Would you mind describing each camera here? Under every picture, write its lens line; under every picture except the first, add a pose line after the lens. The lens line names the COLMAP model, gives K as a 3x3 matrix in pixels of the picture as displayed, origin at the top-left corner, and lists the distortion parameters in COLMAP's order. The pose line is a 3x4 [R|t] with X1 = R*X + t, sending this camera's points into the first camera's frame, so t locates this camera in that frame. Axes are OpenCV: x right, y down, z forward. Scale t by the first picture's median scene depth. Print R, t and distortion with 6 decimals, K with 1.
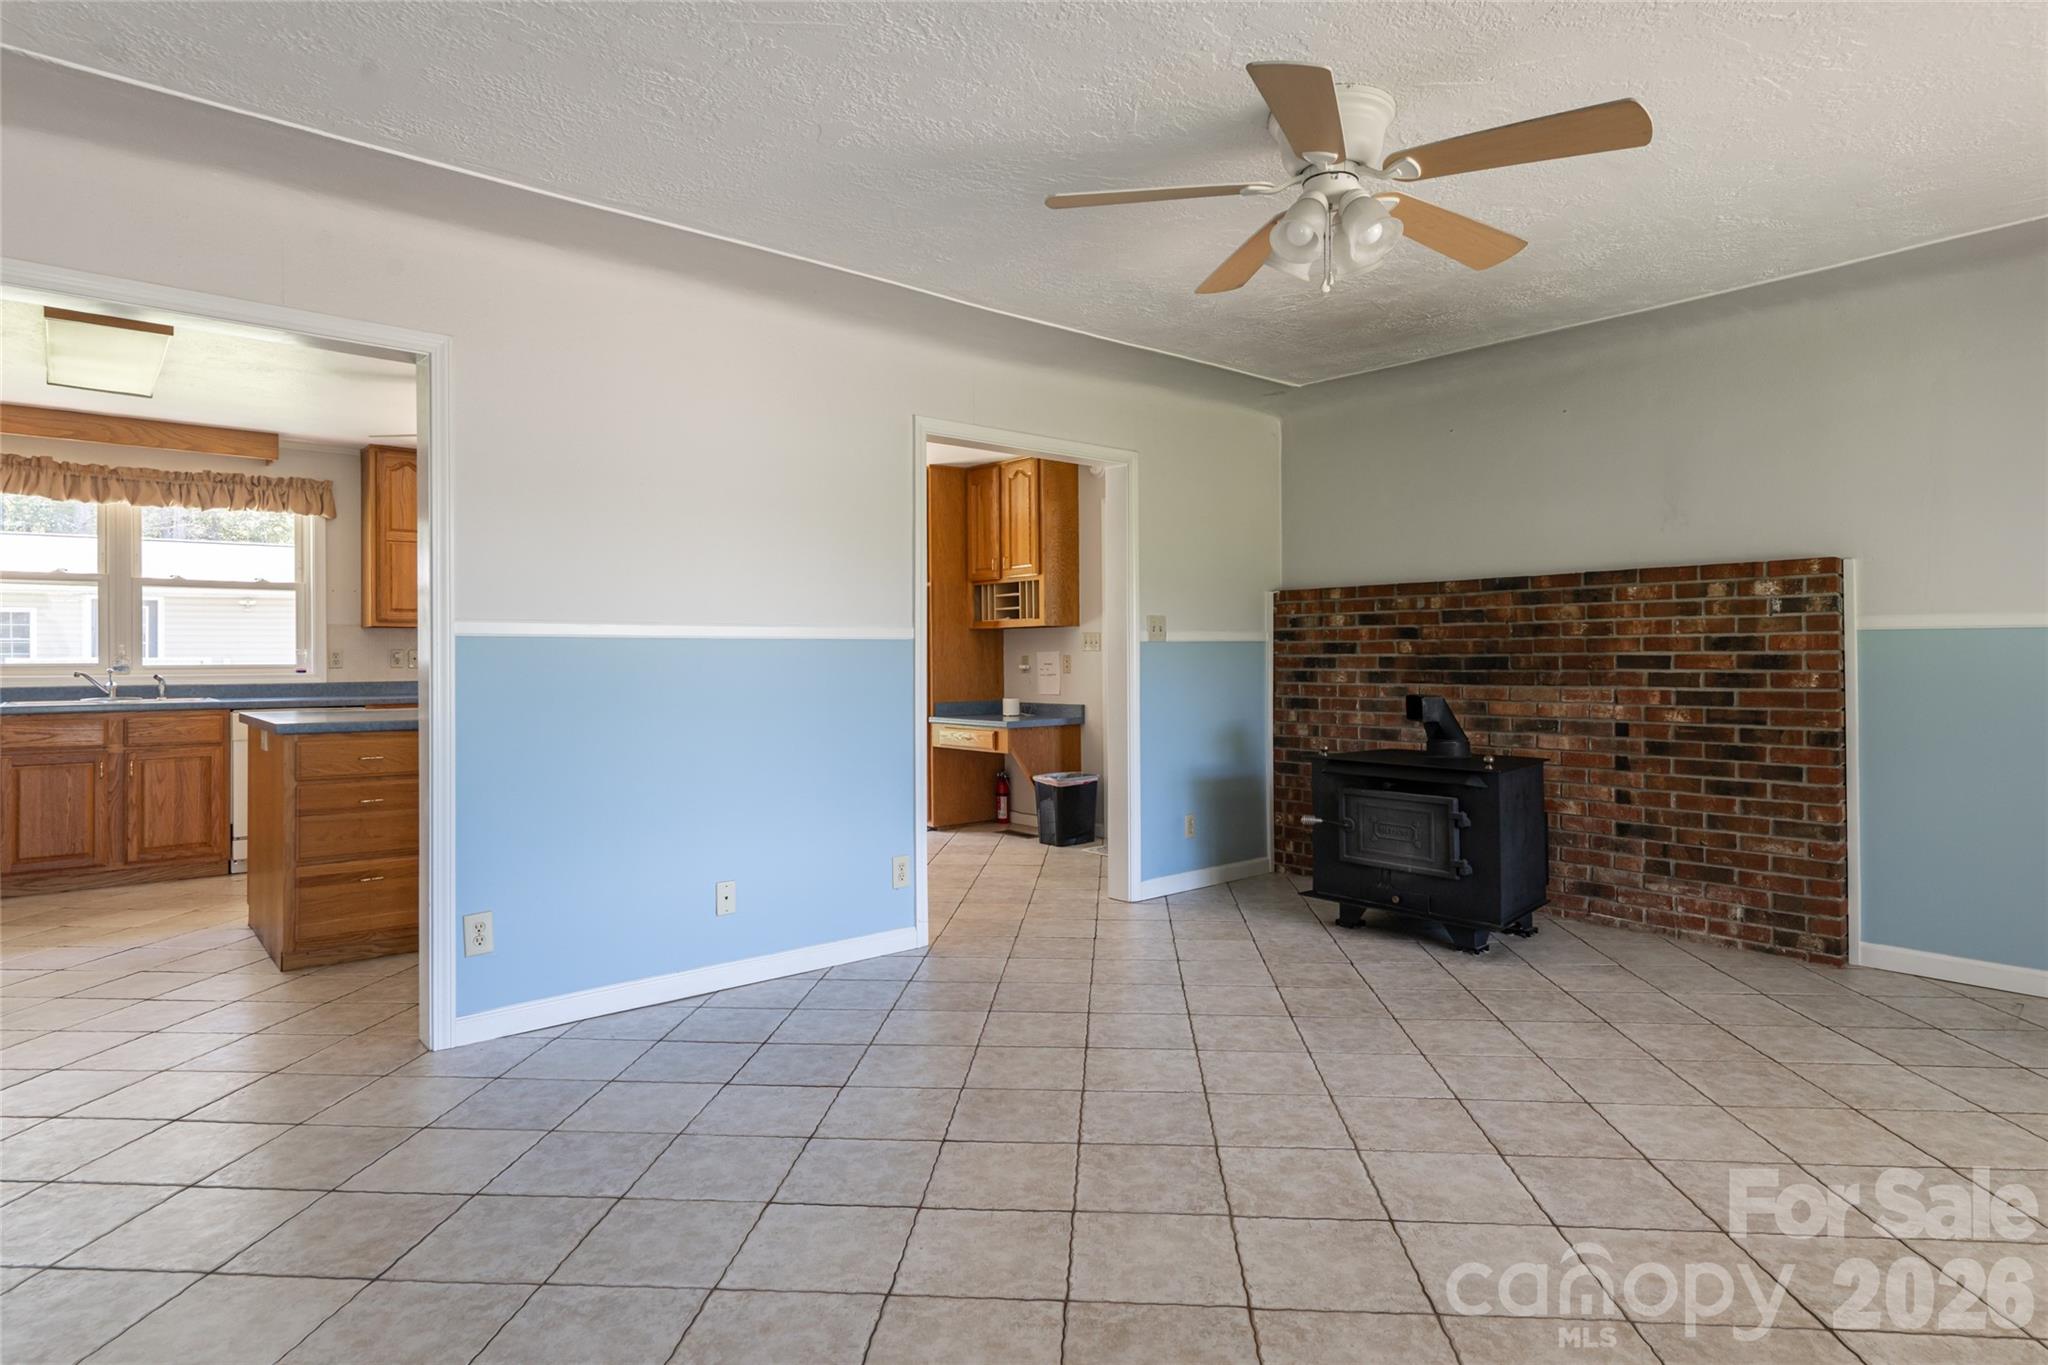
lens RADIAL K [[1118.7, 0, 1026.0], [0, 1118.7, 649.5], [0, 0, 1]] dist [-0.002584, -0.000794]
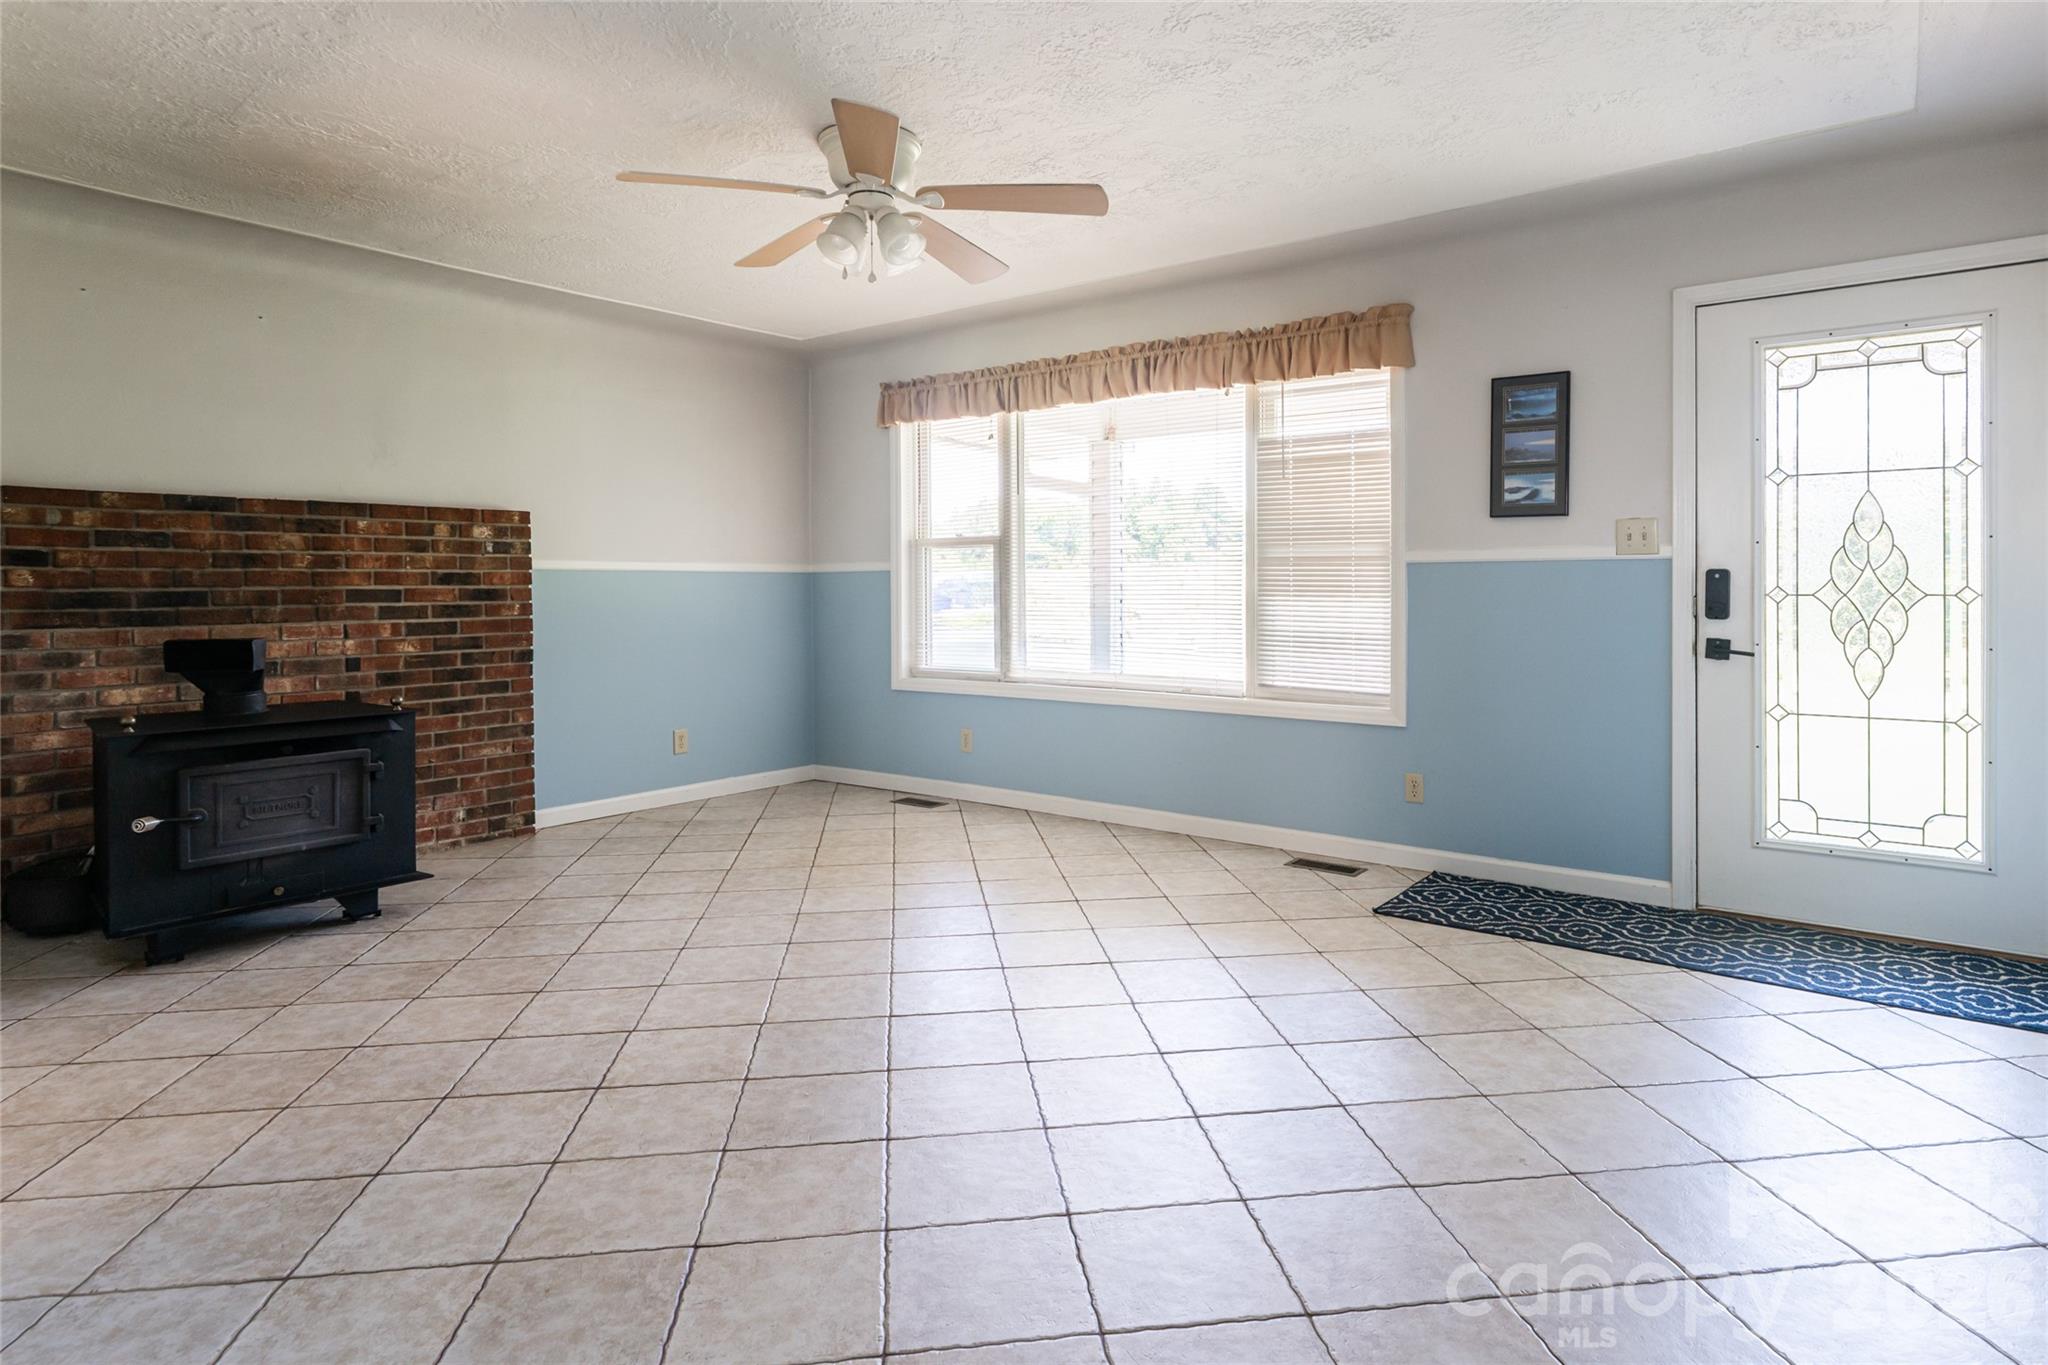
lens RADIAL K [[1097.6, 0, 1028.5], [0, 1097.6, 590.7], [0, 0, 1]] dist [0.000039, 0.000069]
pose [[-0.201498, 0.001580, 0.979488, -0.564349], [-0.001034, 0.999998, -0.001826, 0.008011], [-0.979488, -0.001380, -0.201496, 0.642643]]
